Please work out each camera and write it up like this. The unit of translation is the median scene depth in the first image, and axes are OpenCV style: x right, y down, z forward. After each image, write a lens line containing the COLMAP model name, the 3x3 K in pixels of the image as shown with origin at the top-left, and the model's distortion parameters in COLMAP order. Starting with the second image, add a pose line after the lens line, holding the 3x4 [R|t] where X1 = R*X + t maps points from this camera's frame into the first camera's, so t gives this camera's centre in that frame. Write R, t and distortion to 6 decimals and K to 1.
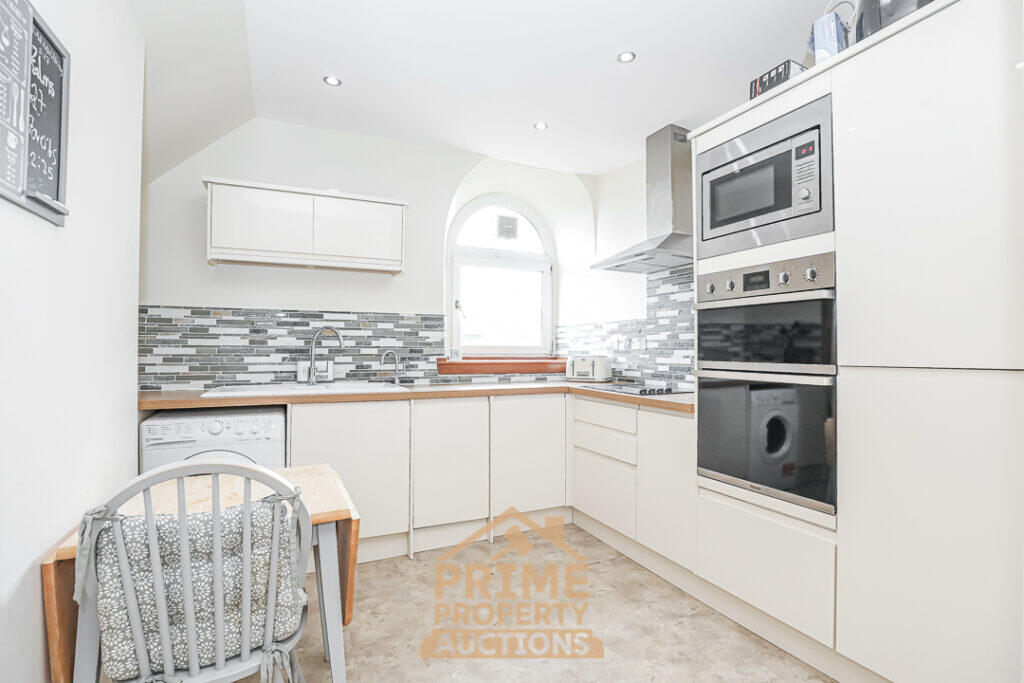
lens RADIAL K [[468.4, 0, 511.9], [0, 468.4, 345.0], [0, 0, 1]] dist [-0.024295, 0.002755]
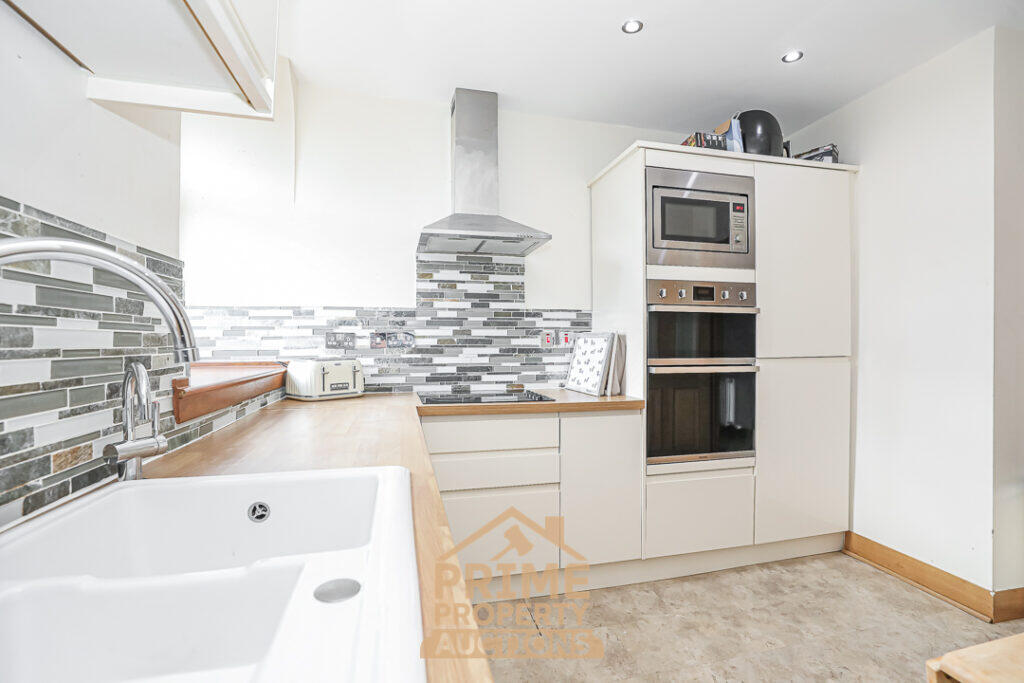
lens RADIAL K [[468.4, 0, 512.6], [0, 468.4, 340.8], [0, 0, 1]] dist [-0.024295, 0.002755]
pose [[0.213492, -0.000303, 0.976945, -0.702445], [-0.007652, 0.999969, 0.001982, -0.006562], [-0.976915, -0.007899, 0.213483, 1.053744]]
